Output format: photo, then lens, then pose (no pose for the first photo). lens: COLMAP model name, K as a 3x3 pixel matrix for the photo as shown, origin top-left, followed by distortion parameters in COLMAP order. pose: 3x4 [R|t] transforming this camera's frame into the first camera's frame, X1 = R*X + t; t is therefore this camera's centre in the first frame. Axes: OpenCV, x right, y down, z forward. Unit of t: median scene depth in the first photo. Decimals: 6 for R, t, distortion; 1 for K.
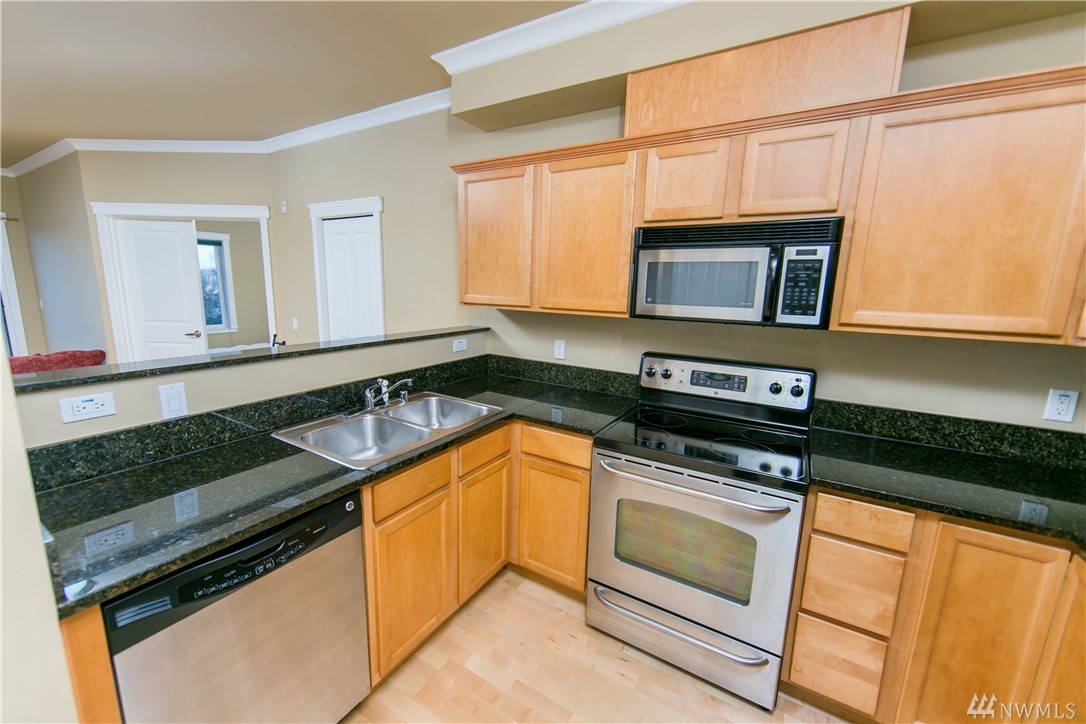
lens RADIAL K [[427.8, 0, 531.6], [0, 427.8, 363.2], [0, 0, 1]] dist [-0.001119, 0.000166]
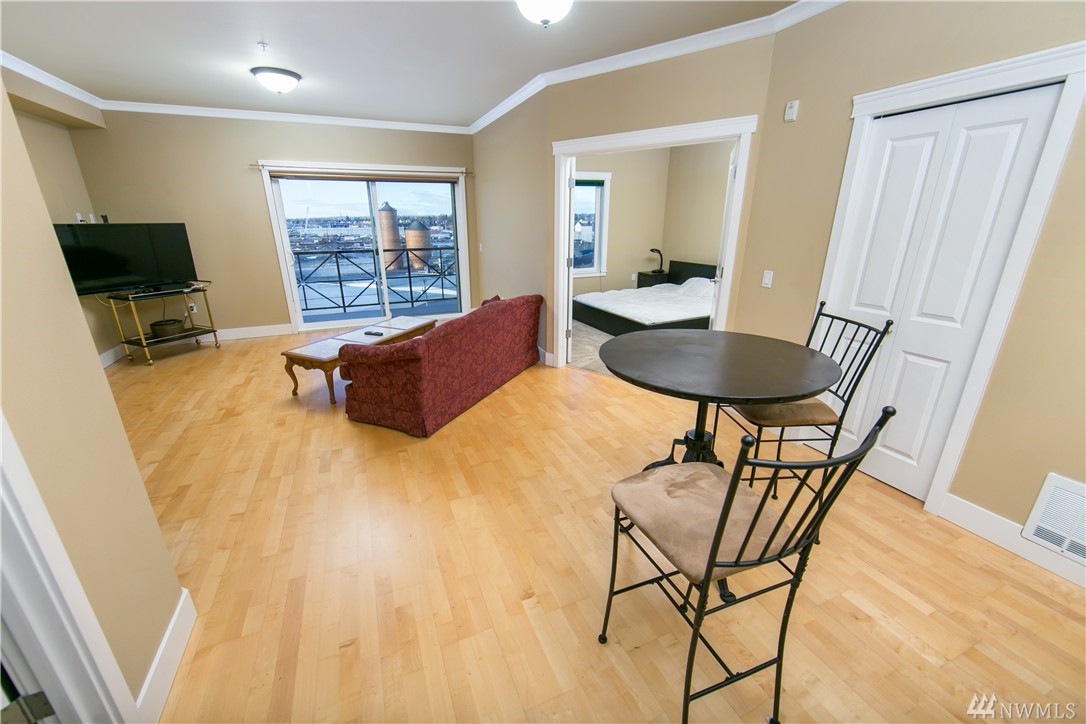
lens RADIAL K [[426.8, 0, 533.1], [0, 426.8, 361.7], [0, 0, 1]] dist [-0.000140, 0.000075]
pose [[0.814468, 0.152995, -0.559674, -0.996876], [-0.077428, 0.984640, 0.156489, -0.078602], [0.575020, -0.084121, 0.813804, 0.332633]]
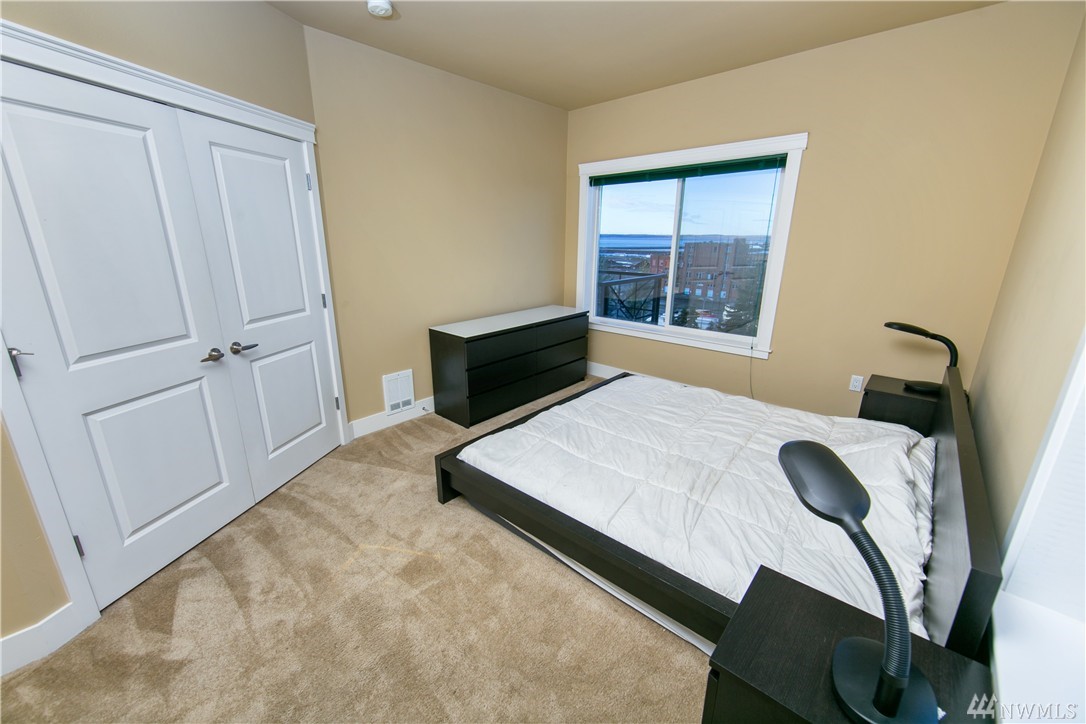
lens RADIAL K [[425.9, 0, 534.1], [0, 425.9, 361.2], [0, 0, 1]] dist [-0.002744, -0.000272]
pose [[-0.181821, 0.250965, -0.950767, -0.846982], [-0.187227, 0.940360, 0.284022, -0.646681], [0.965343, 0.229650, -0.123990, 3.396825]]
